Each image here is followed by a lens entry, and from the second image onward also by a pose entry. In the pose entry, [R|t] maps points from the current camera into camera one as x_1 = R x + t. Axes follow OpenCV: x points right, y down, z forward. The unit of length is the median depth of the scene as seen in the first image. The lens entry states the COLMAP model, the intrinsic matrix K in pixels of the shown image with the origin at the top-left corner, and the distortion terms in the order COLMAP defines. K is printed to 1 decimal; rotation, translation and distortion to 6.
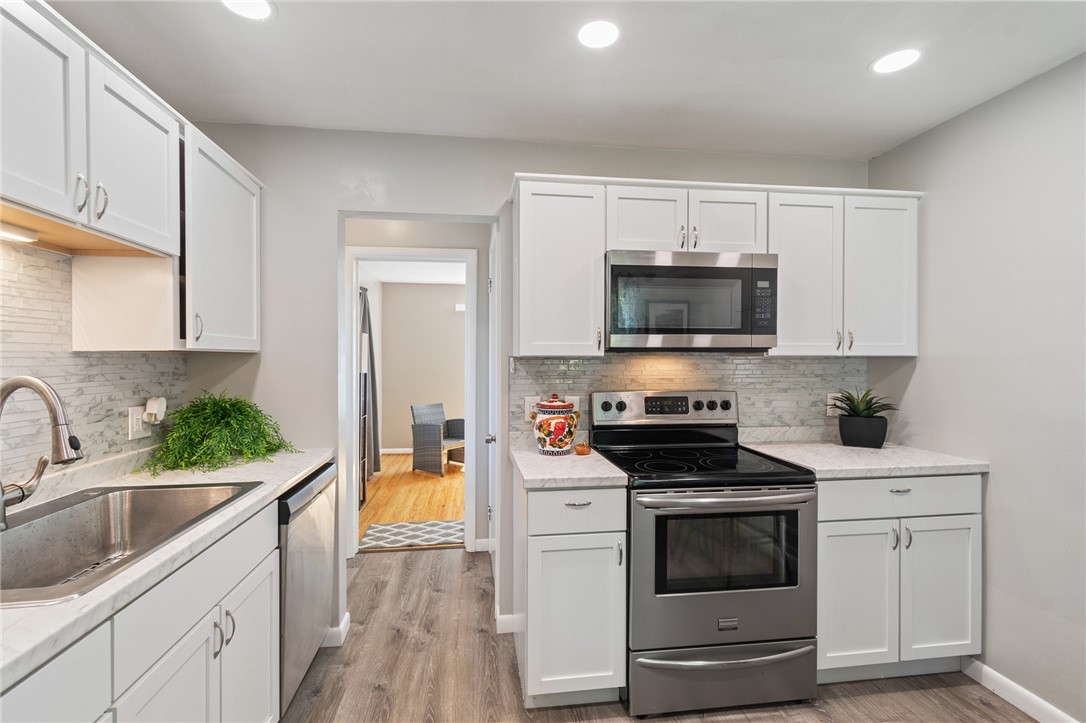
lens RADIAL K [[480.6, 0, 537.1], [0, 480.6, 358.5], [0, 0, 1]] dist [0.002078, -0.000304]
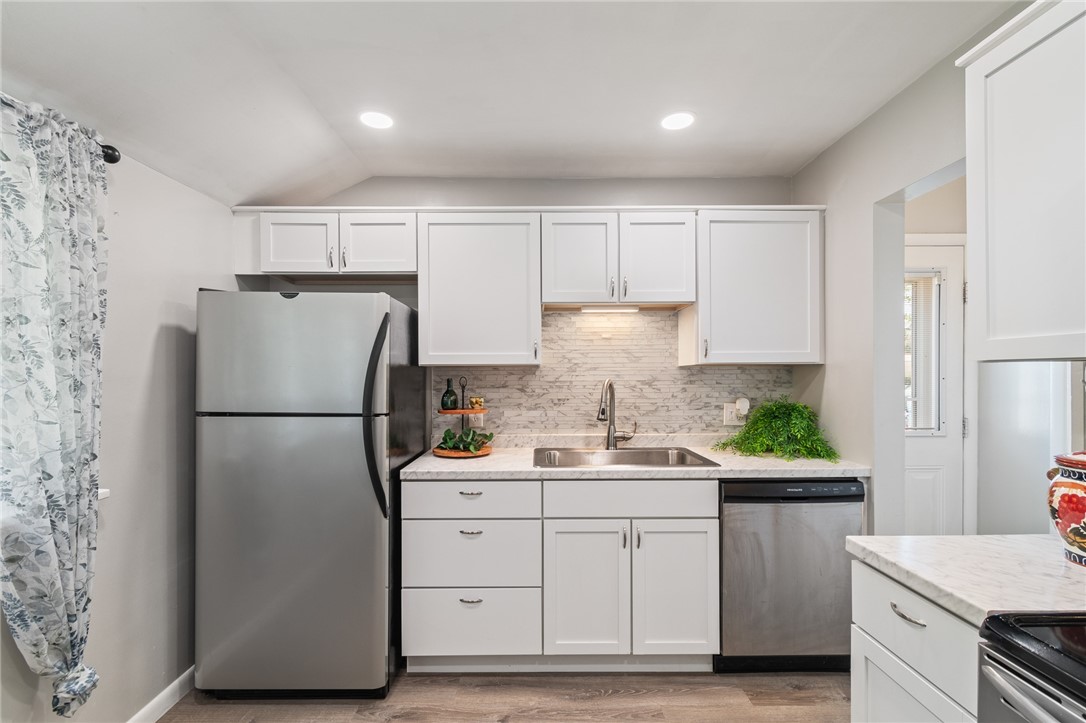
lens RADIAL K [[480.6, 0, 538.1], [0, 480.6, 372.6], [0, 0, 1]] dist [0.002078, -0.000304]
pose [[-0.116244, -0.001291, -0.993220, 0.721303], [0.005081, 0.999985, -0.001894, 0.007690], [0.993208, -0.005267, -0.116236, 0.627561]]
